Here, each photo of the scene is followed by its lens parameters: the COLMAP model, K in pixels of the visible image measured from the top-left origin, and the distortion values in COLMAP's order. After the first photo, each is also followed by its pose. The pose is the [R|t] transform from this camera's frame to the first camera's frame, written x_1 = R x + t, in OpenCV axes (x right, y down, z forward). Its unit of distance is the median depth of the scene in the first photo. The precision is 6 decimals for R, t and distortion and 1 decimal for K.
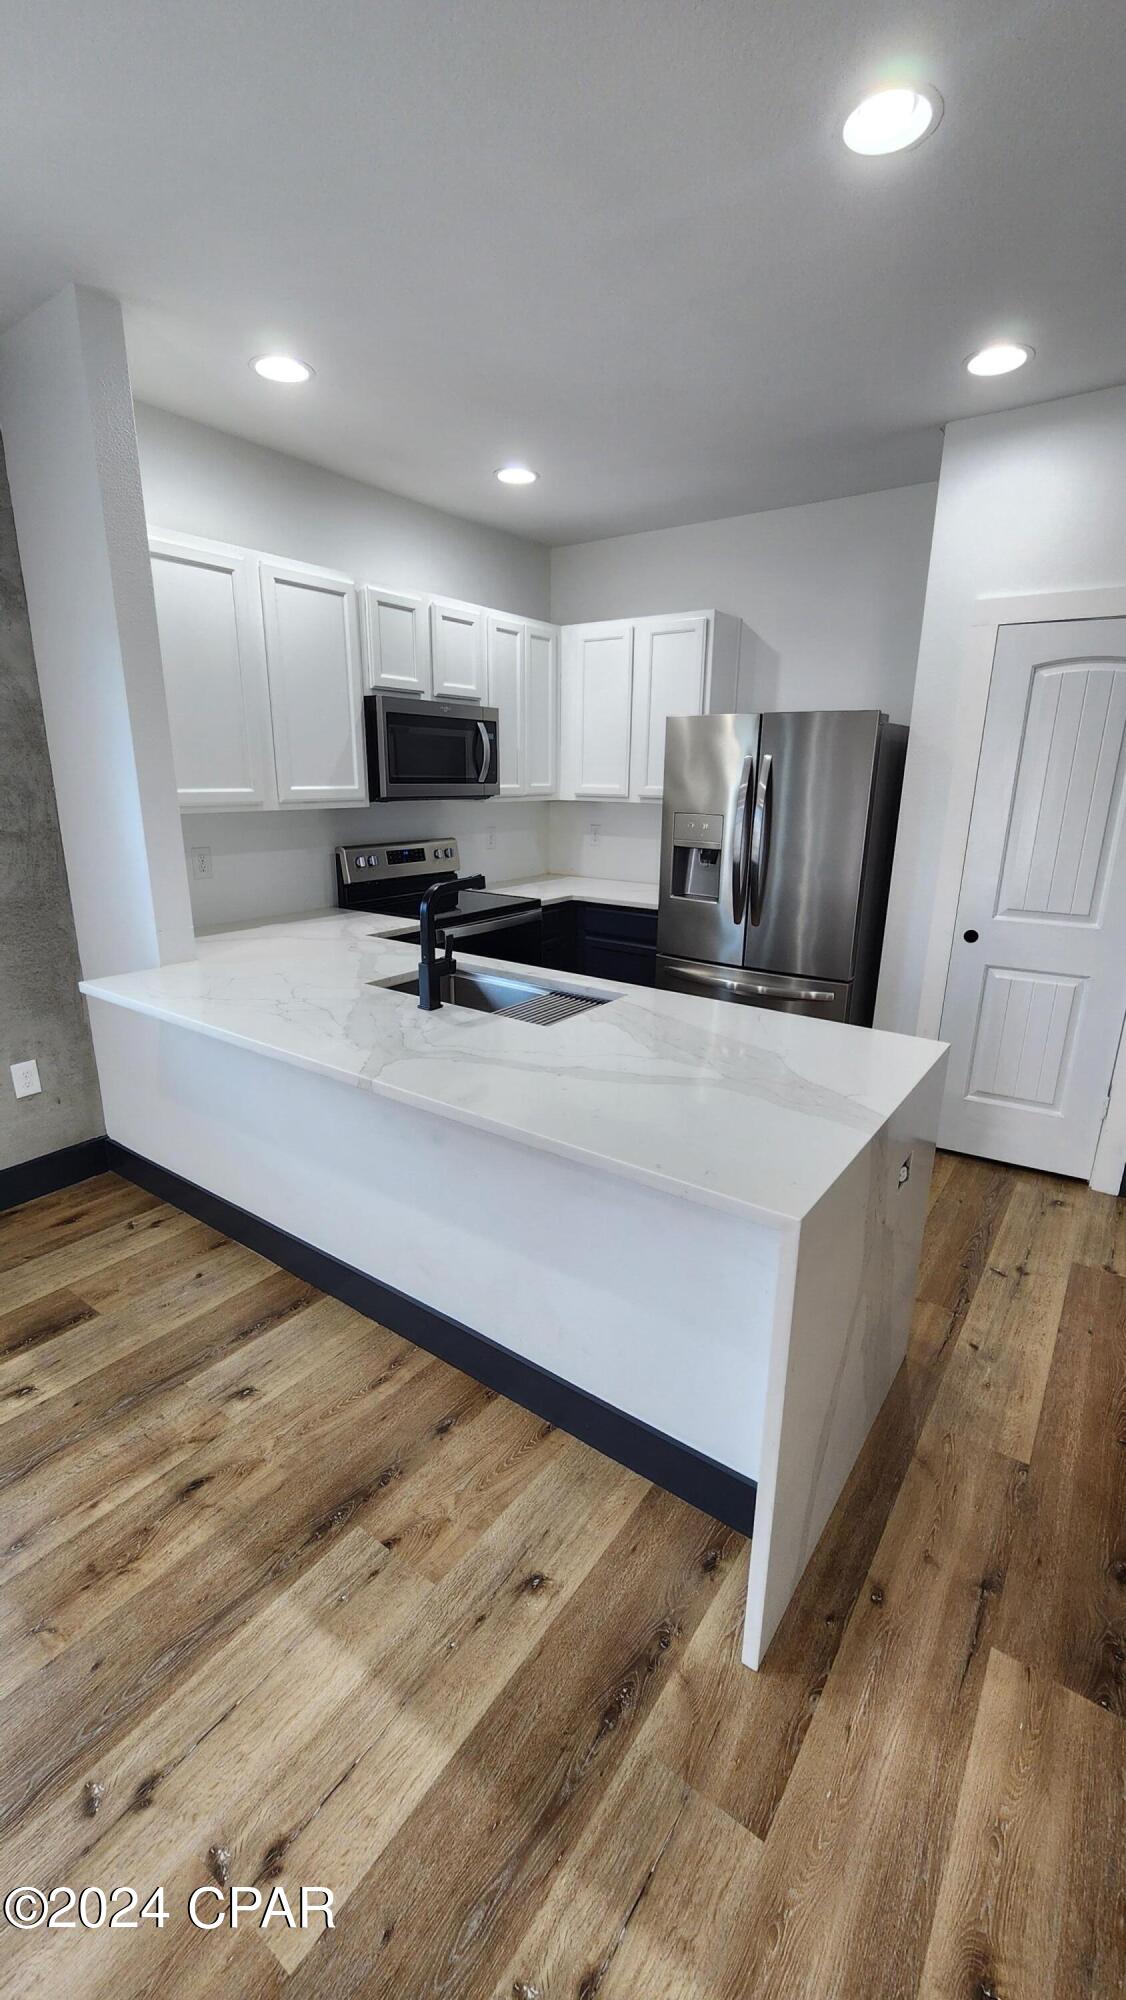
lens RADIAL K [[818.0, 0, 564.0], [0, 818.0, 1013.1], [0, 0, 1]] dist [-0.000901, -0.000880]
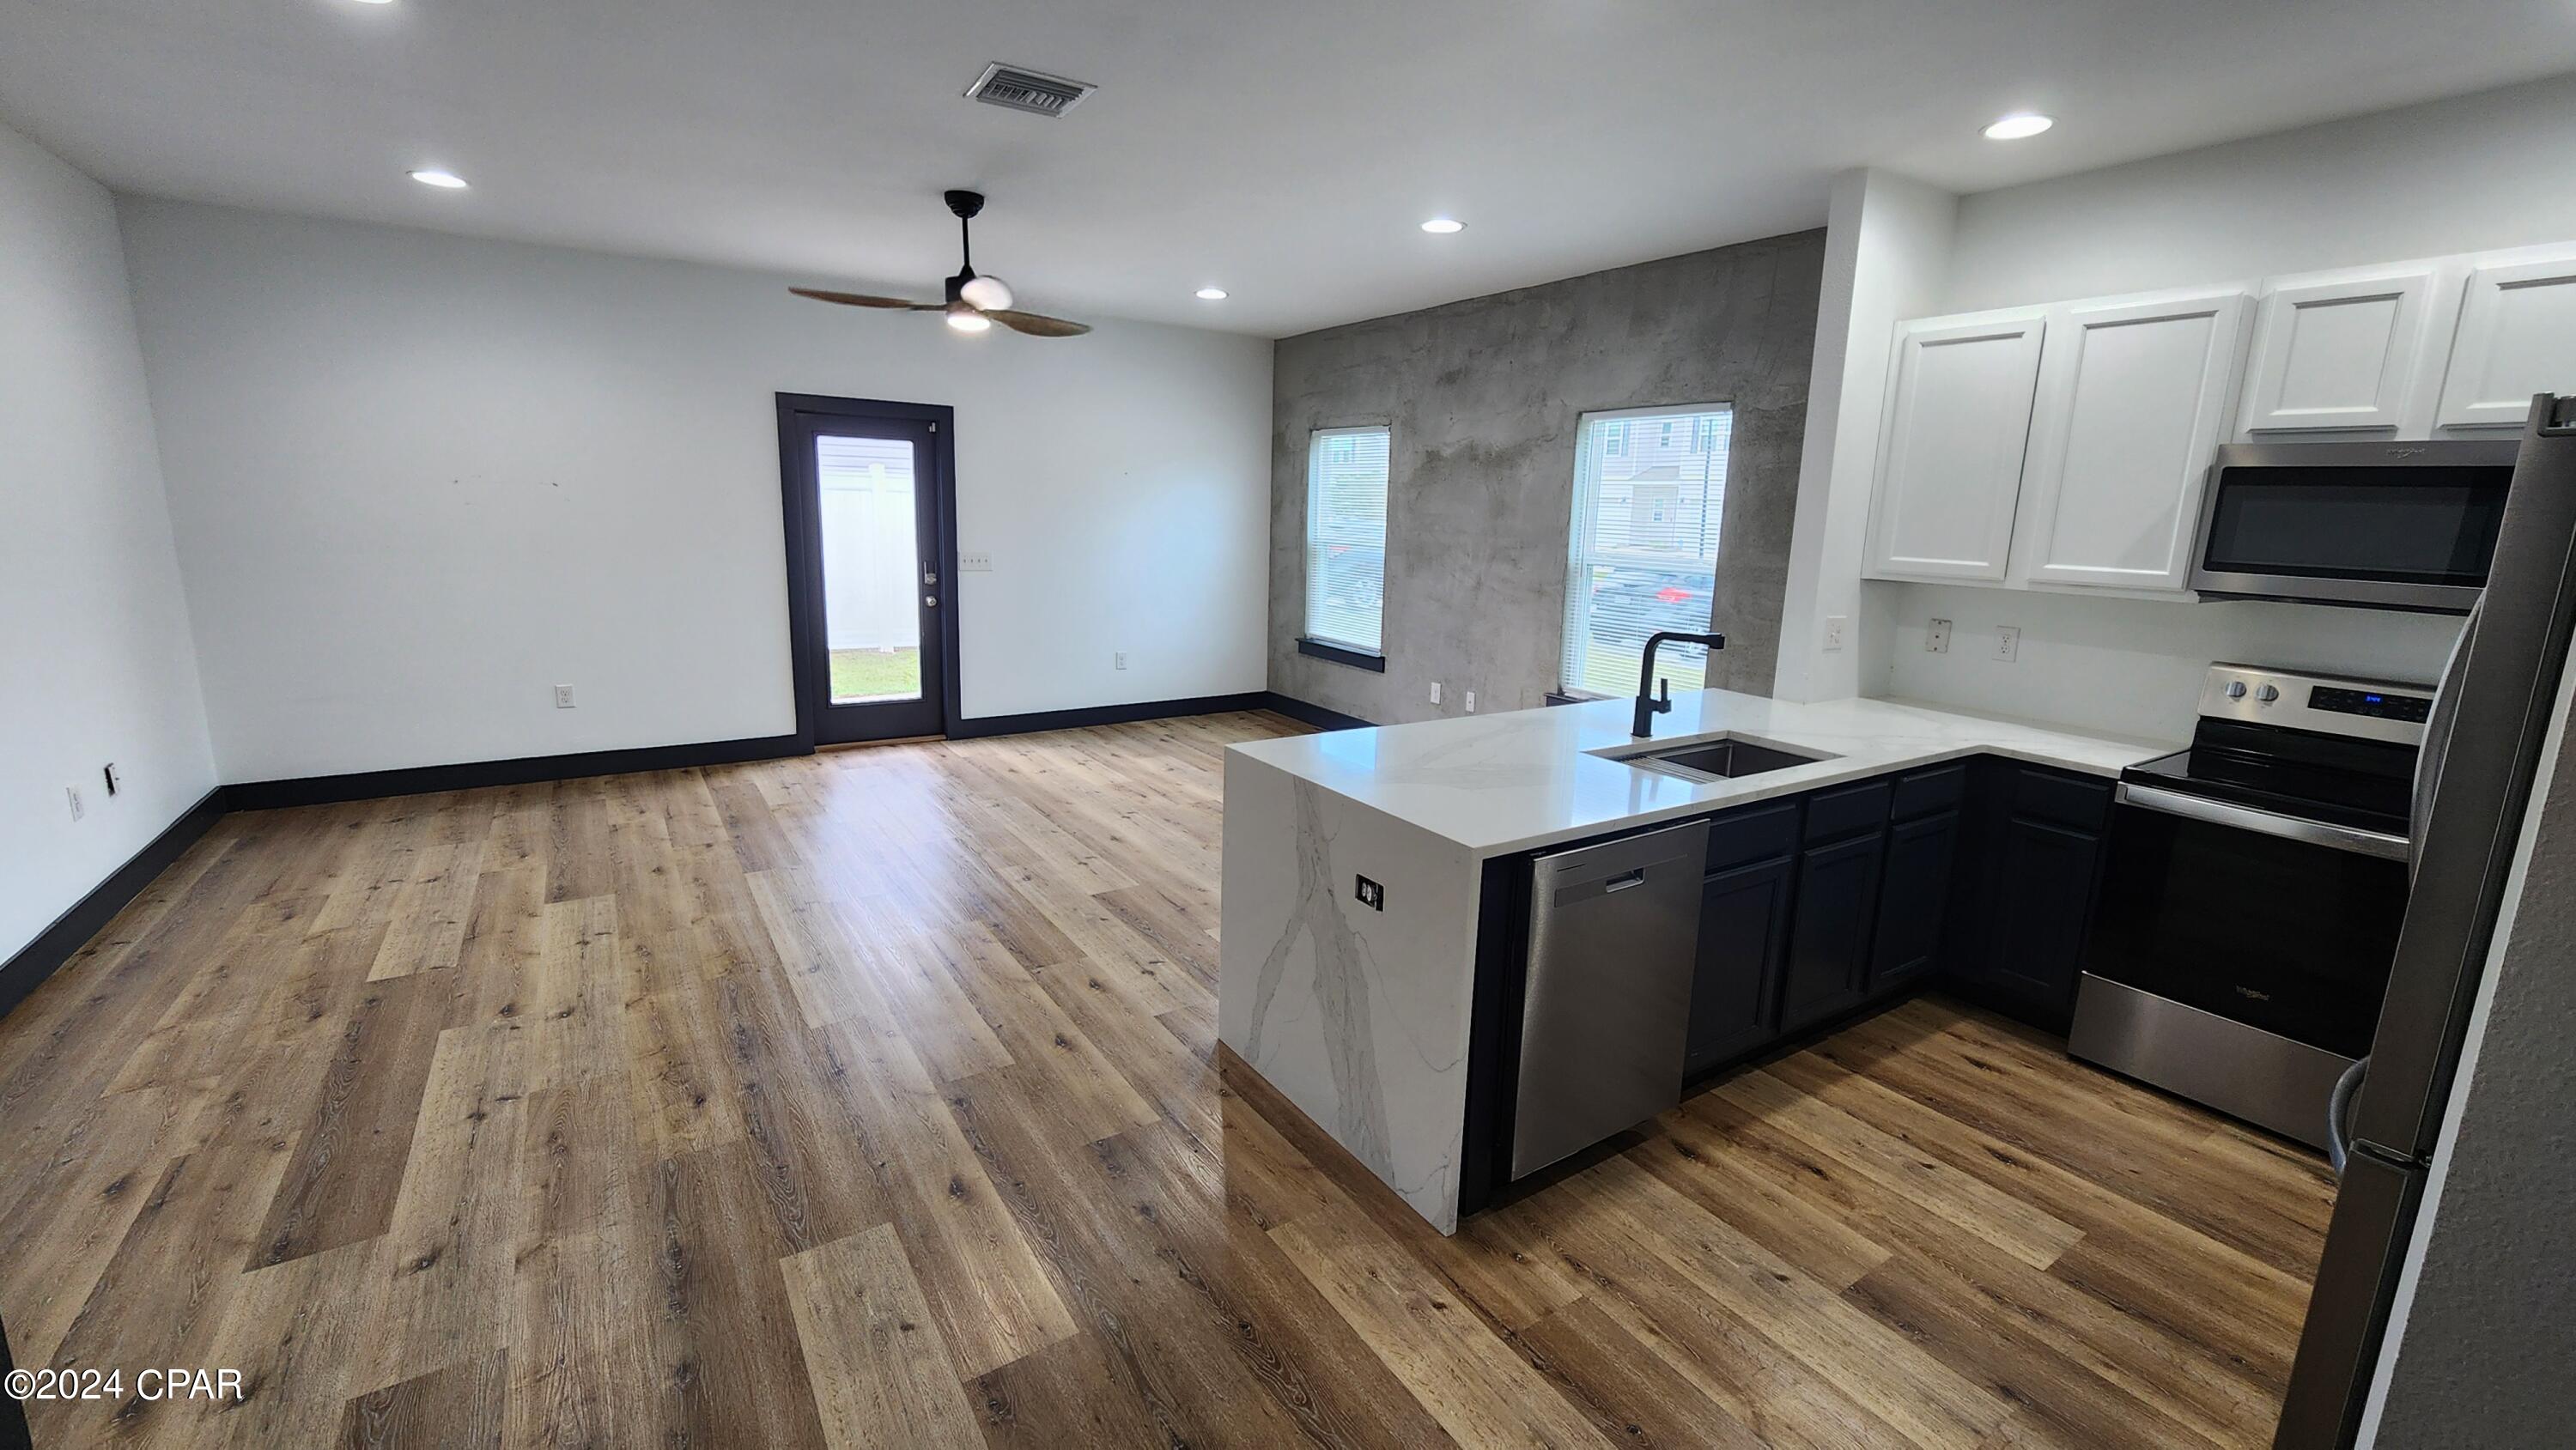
lens RADIAL K [[1053.5, 0, 1304.1], [0, 1053.5, 715.0], [0, 0, 1]] dist [-0.000901, -0.000880]
pose [[-0.348833, 0.162891, -0.922920, 1.106092], [-0.299461, 0.913779, 0.274464, -0.241774], [0.888053, 0.372121, -0.269977, 0.799501]]
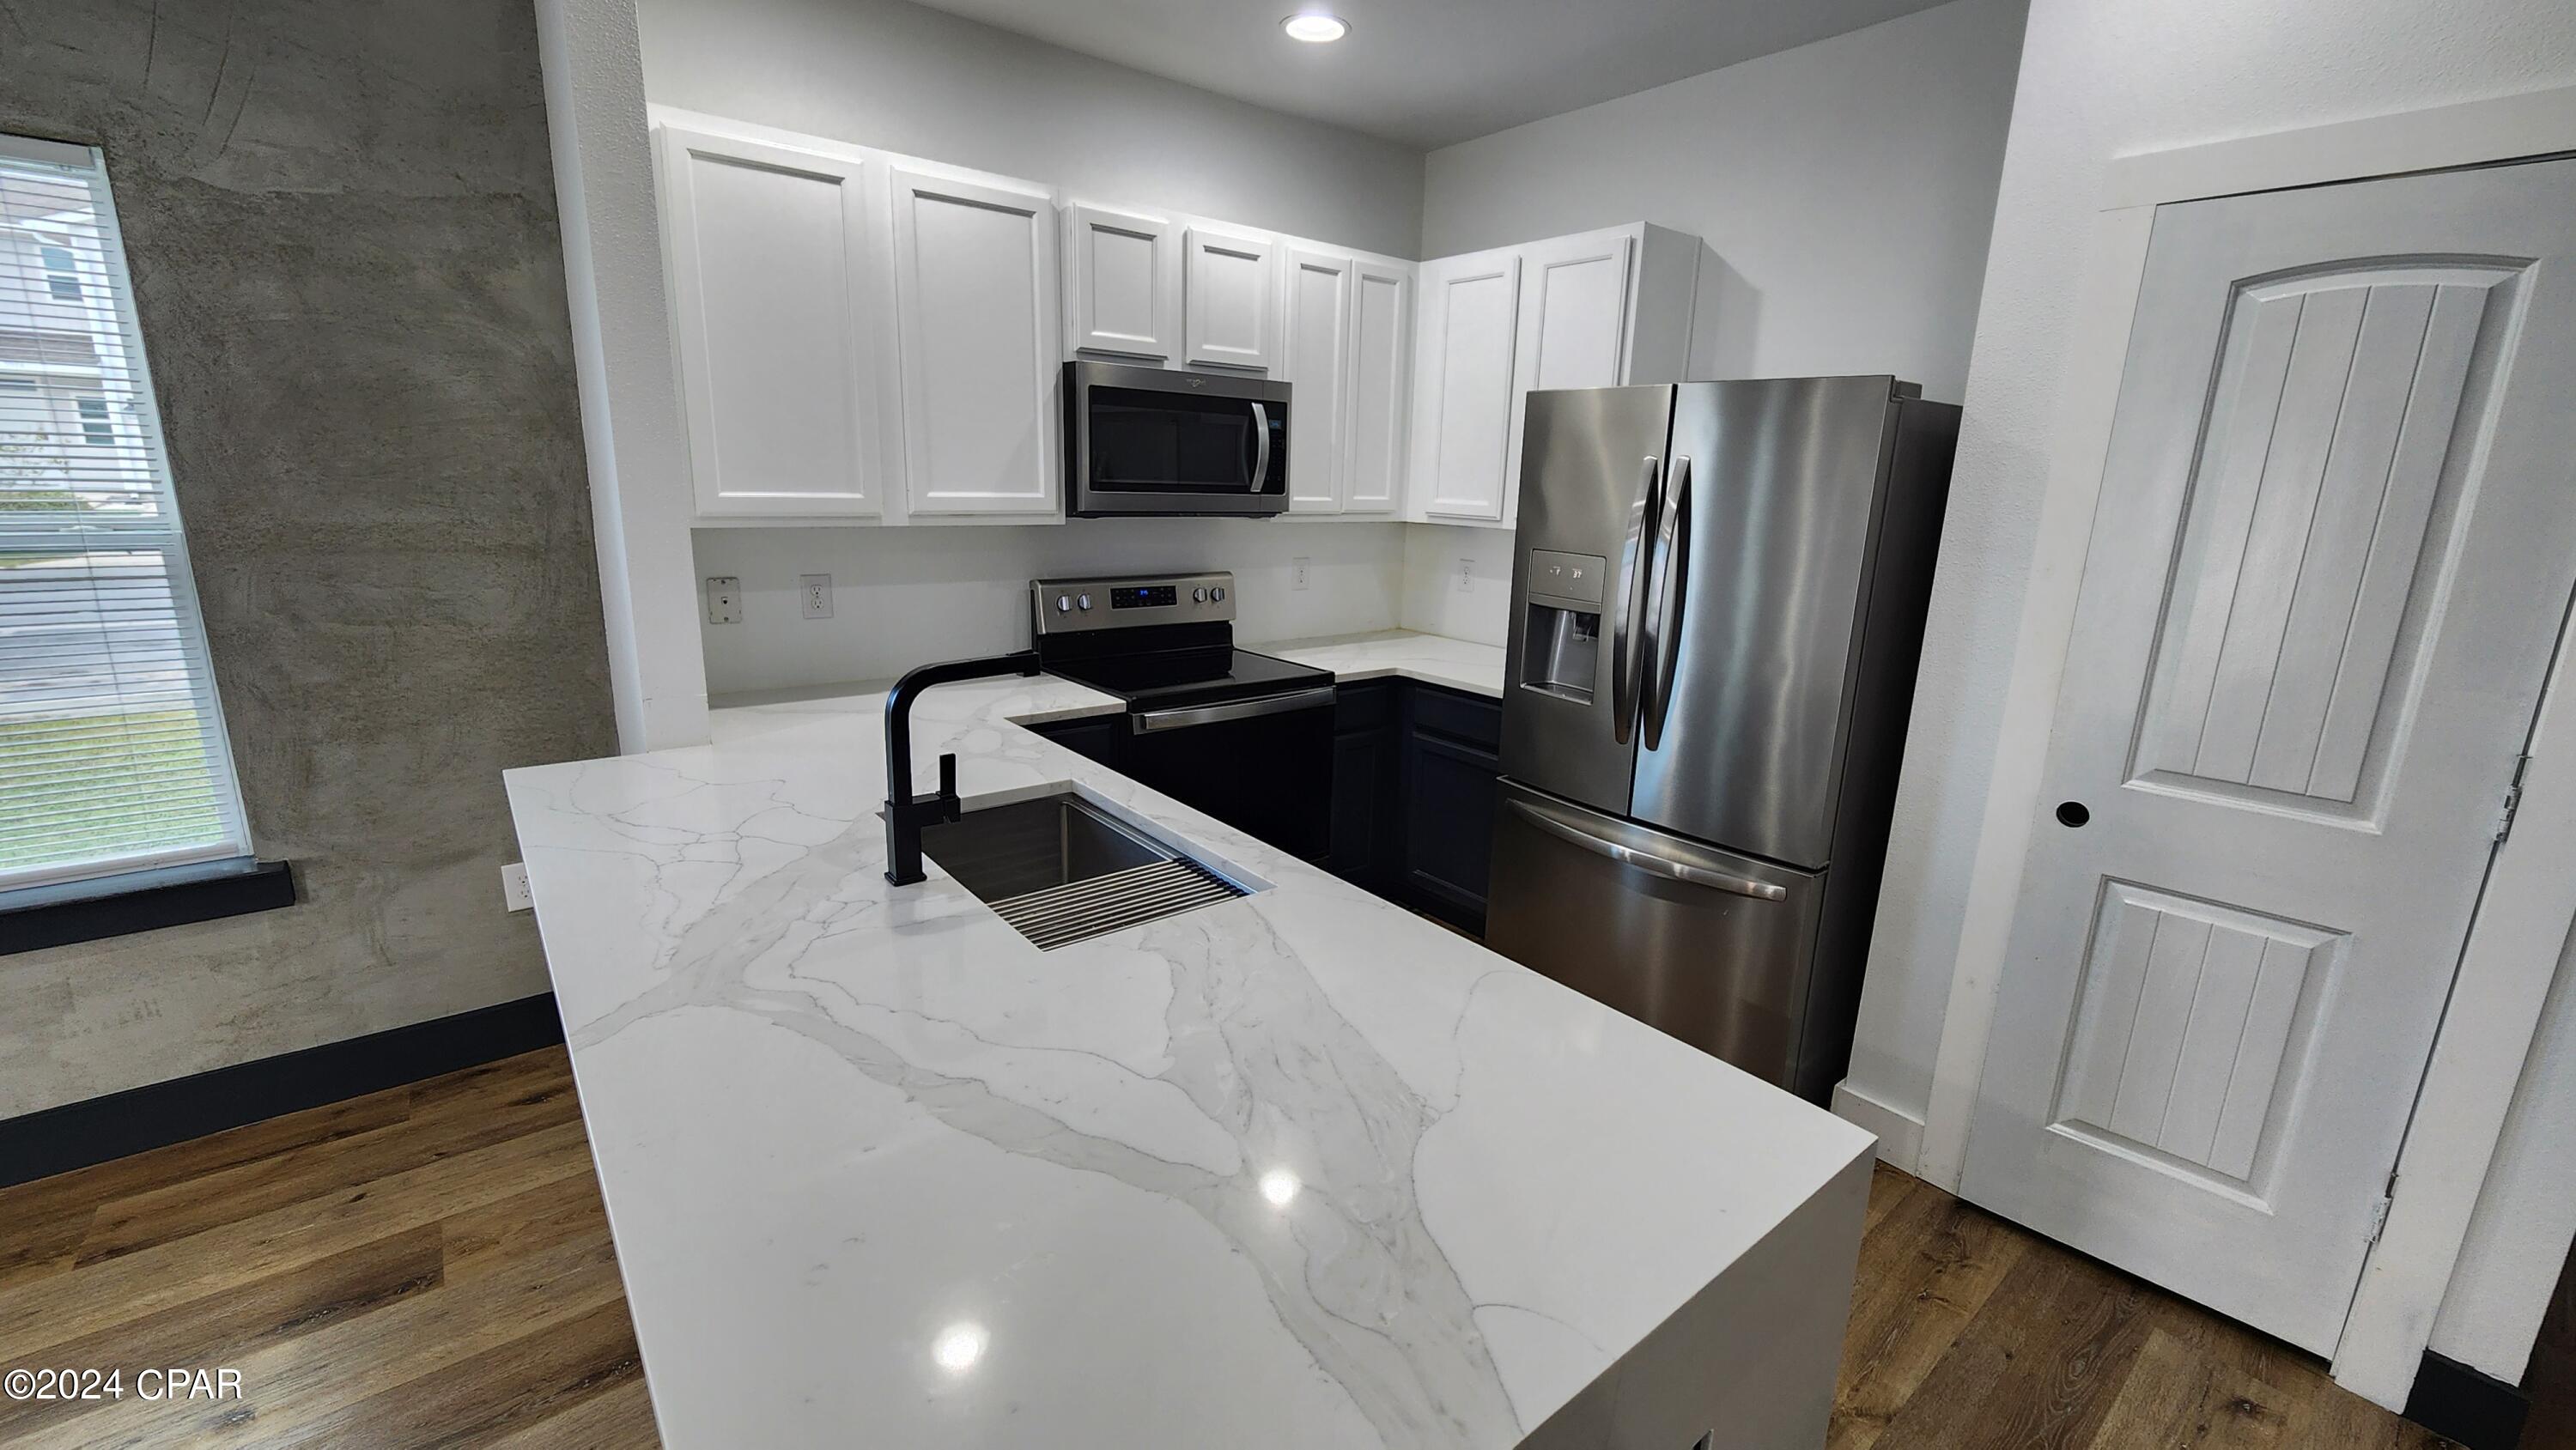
lens RADIAL K [[1053.5, 0, 1282.7], [0, 1053.5, 723.3], [0, 0, 1]] dist [-0.000901, -0.000880]
pose [[0.963505, 0.078701, -0.255860, 0.222089], [-0.093664, 0.994503, -0.046812, -0.086070], [0.250769, 0.069069, 0.965580, 0.287675]]
